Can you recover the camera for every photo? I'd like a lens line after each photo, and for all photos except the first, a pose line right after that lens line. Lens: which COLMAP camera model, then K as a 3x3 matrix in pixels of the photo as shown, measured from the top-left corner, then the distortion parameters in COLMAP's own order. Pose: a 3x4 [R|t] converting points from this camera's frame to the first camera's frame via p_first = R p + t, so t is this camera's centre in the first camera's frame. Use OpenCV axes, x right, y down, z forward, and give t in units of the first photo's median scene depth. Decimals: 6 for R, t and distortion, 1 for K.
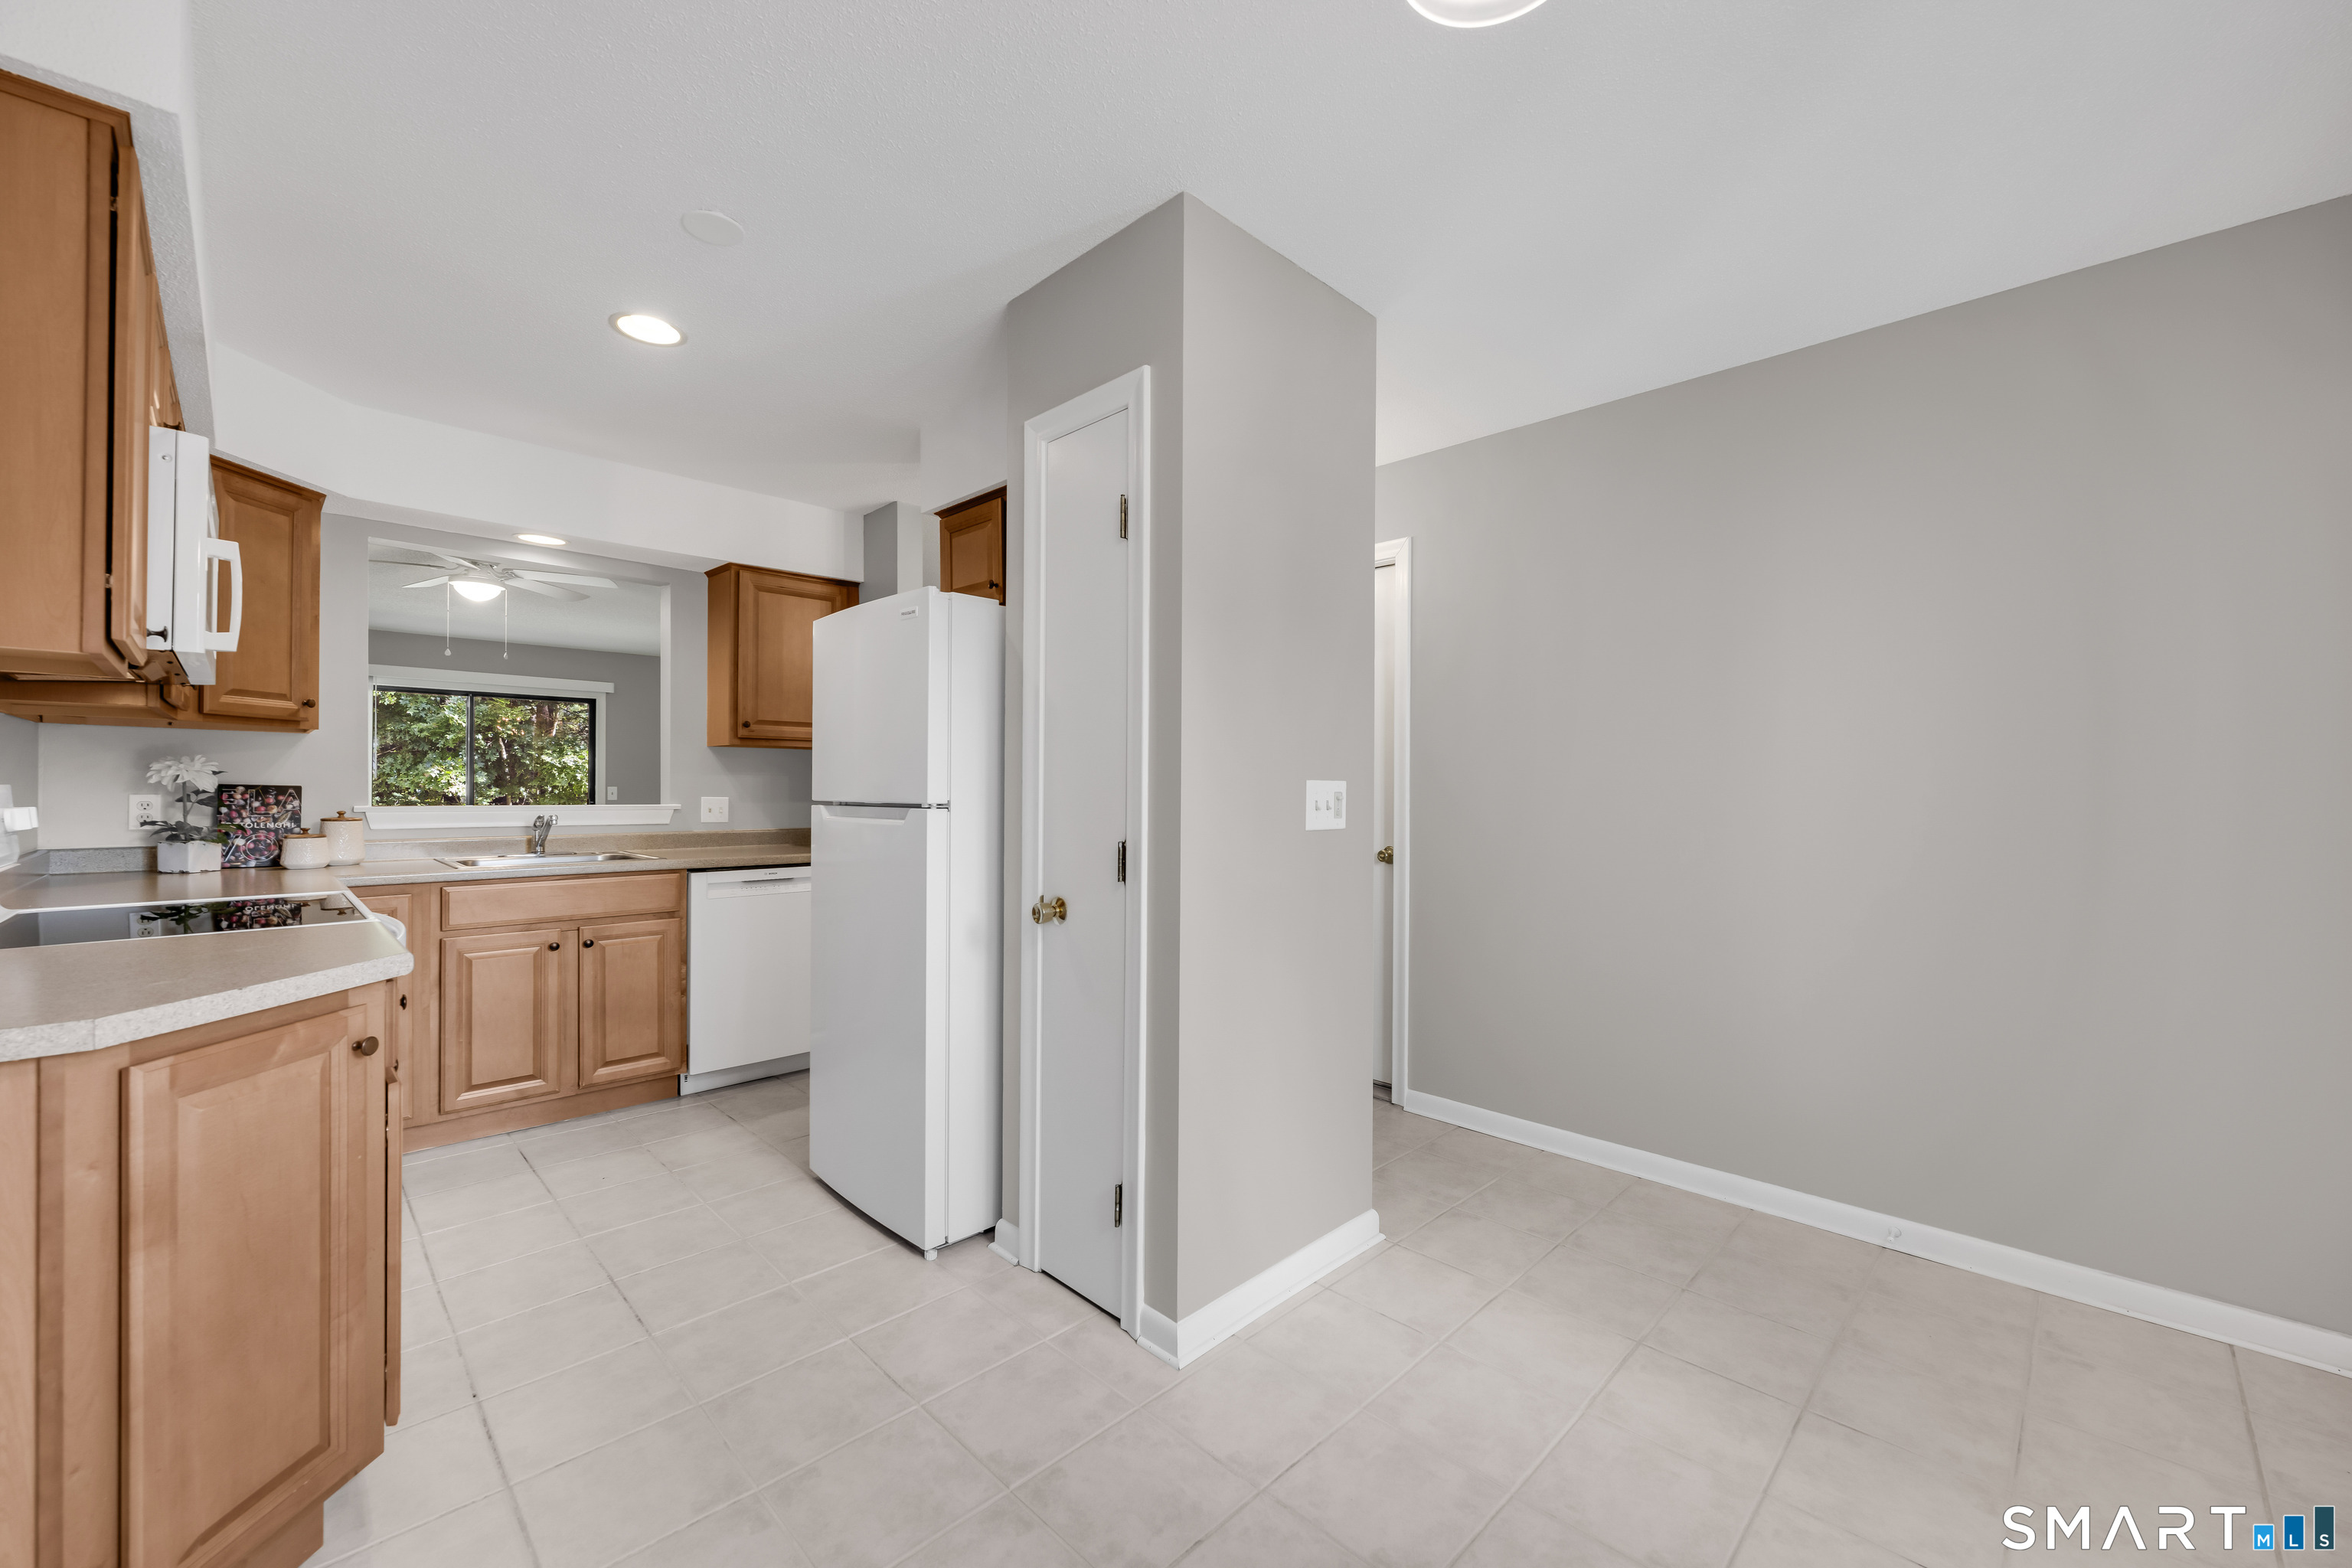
lens RADIAL K [[930.3, 0, 1182.3], [0, 930.3, 788.7], [0, 0, 1]] dist [-0.002091, -0.000330]
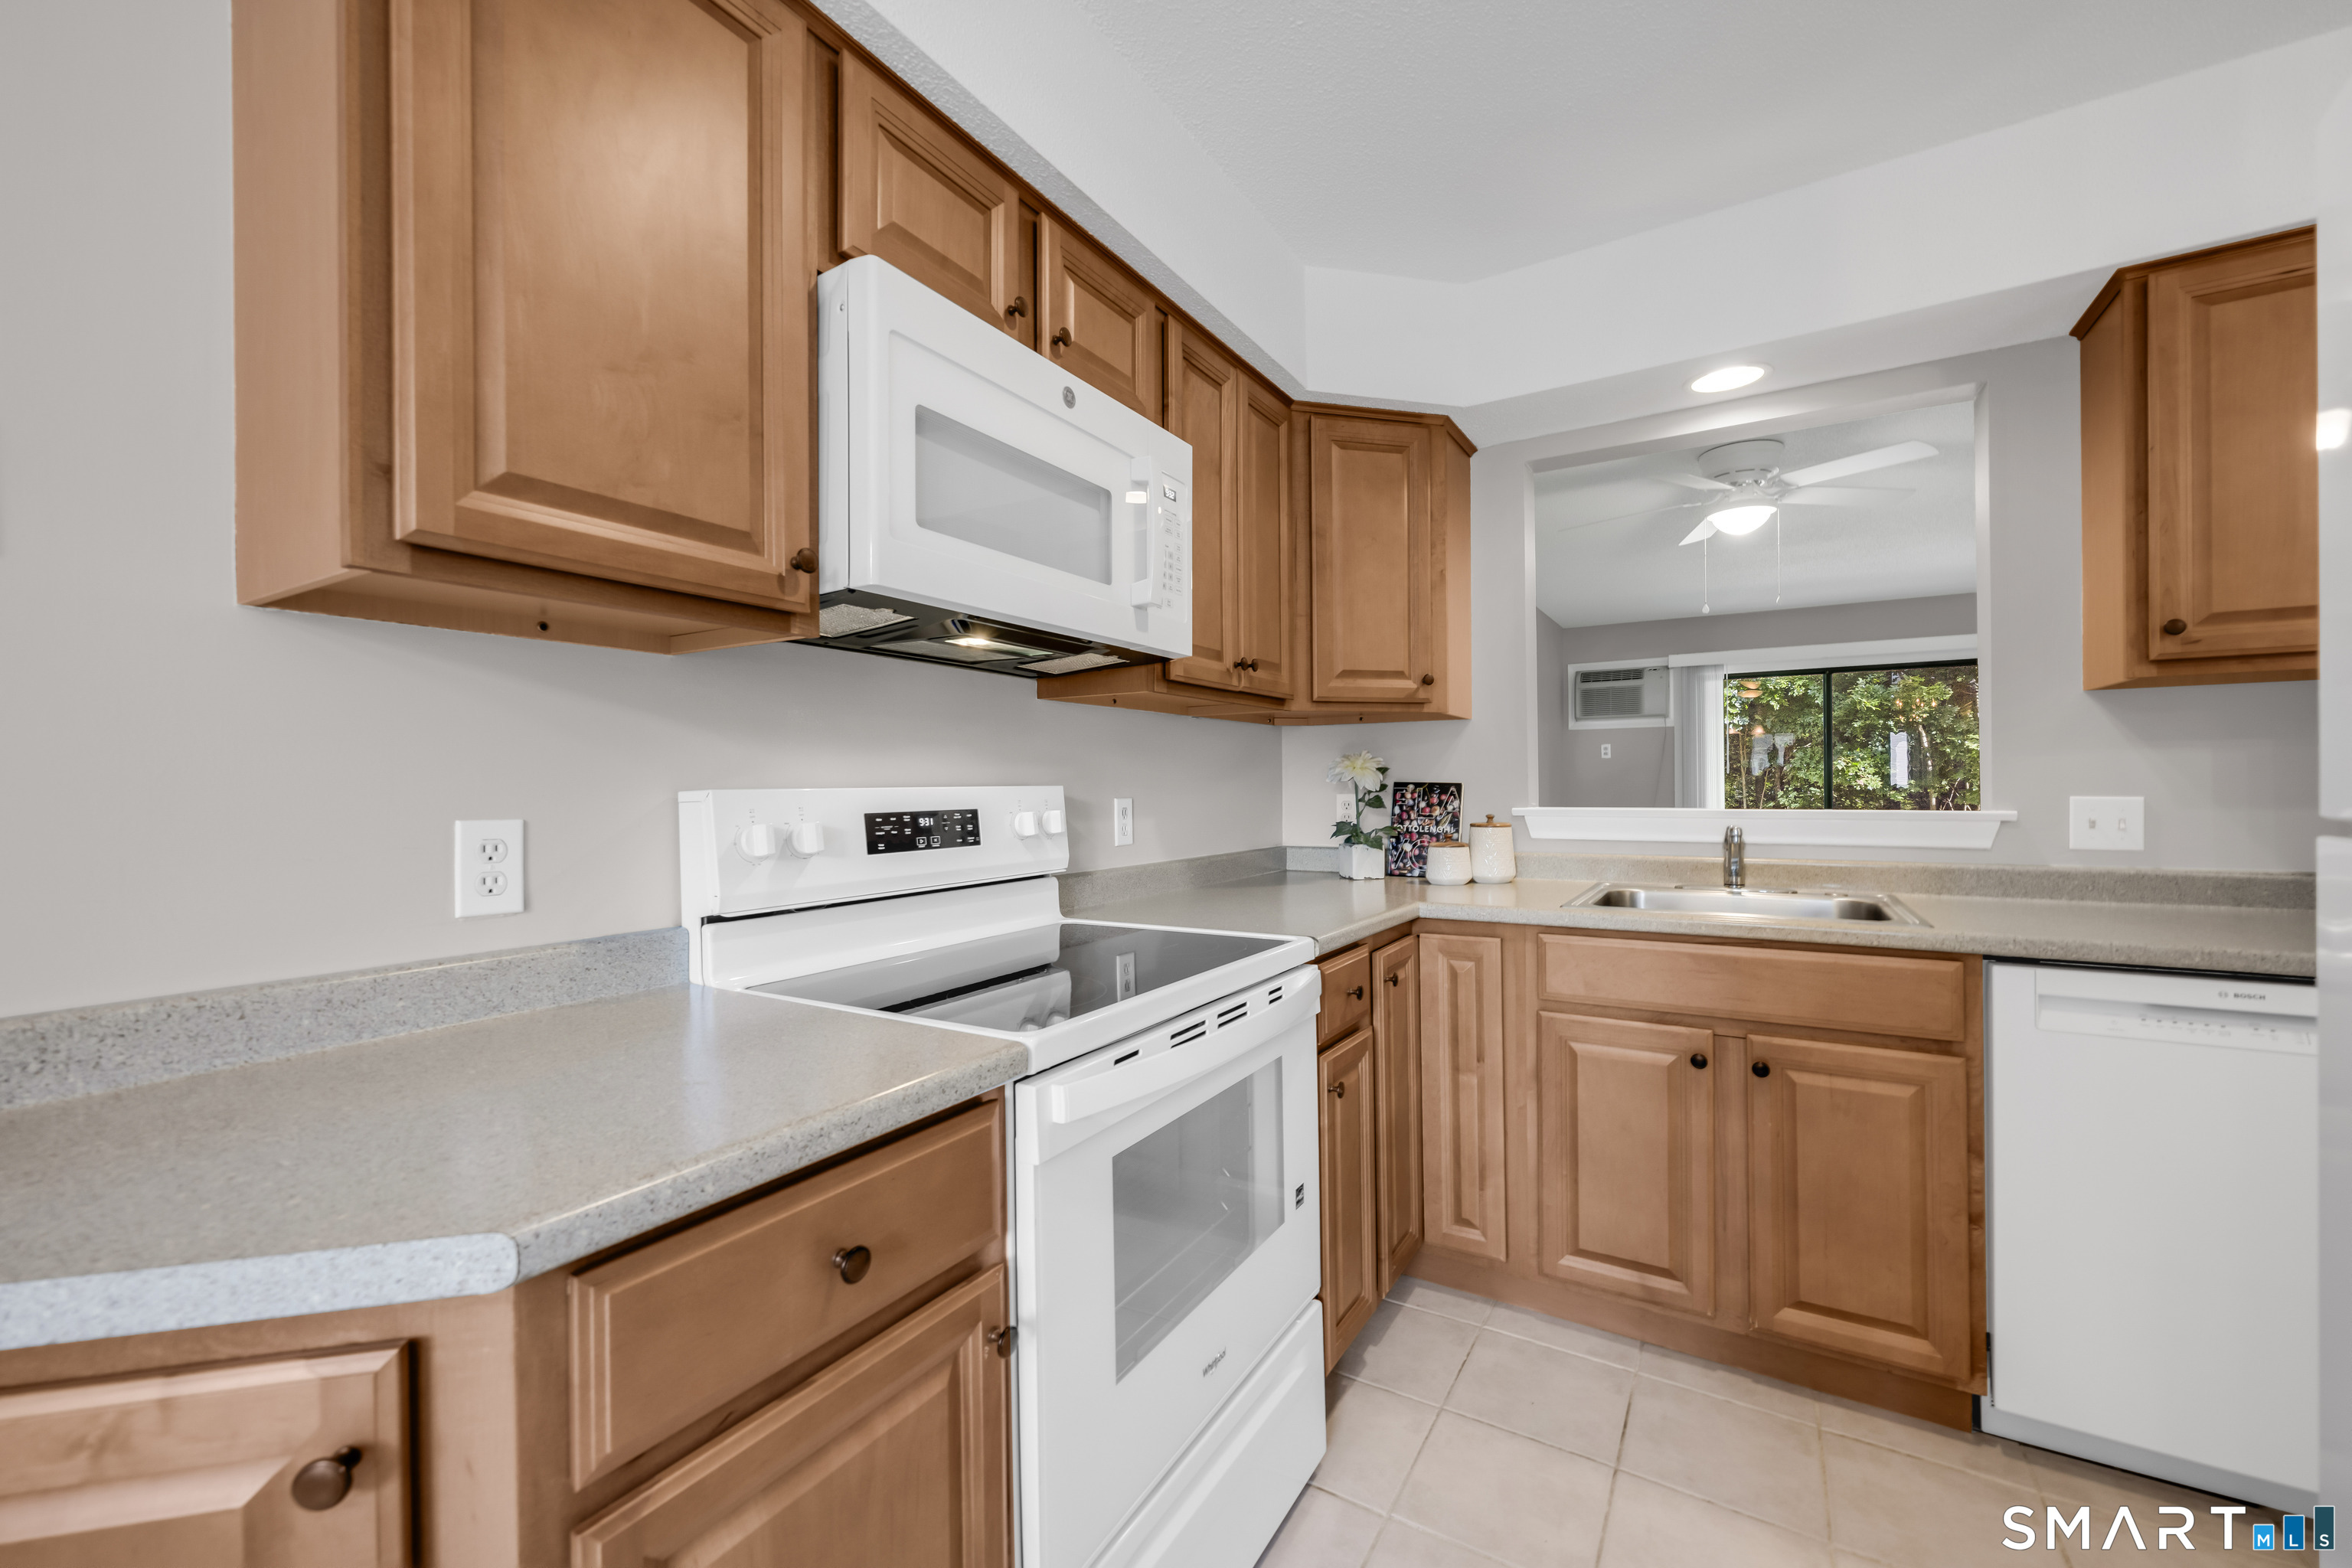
lens RADIAL K [[930.3, 0, 1182.3], [0, 930.3, 788.7], [0, 0, 1]] dist [-0.002091, -0.000330]
pose [[0.223407, -0.003992, -0.974717, -0.186005], [0.011848, 0.999929, -0.001380, 0.000349], [0.974653, -0.011241, 0.223439, 0.552246]]
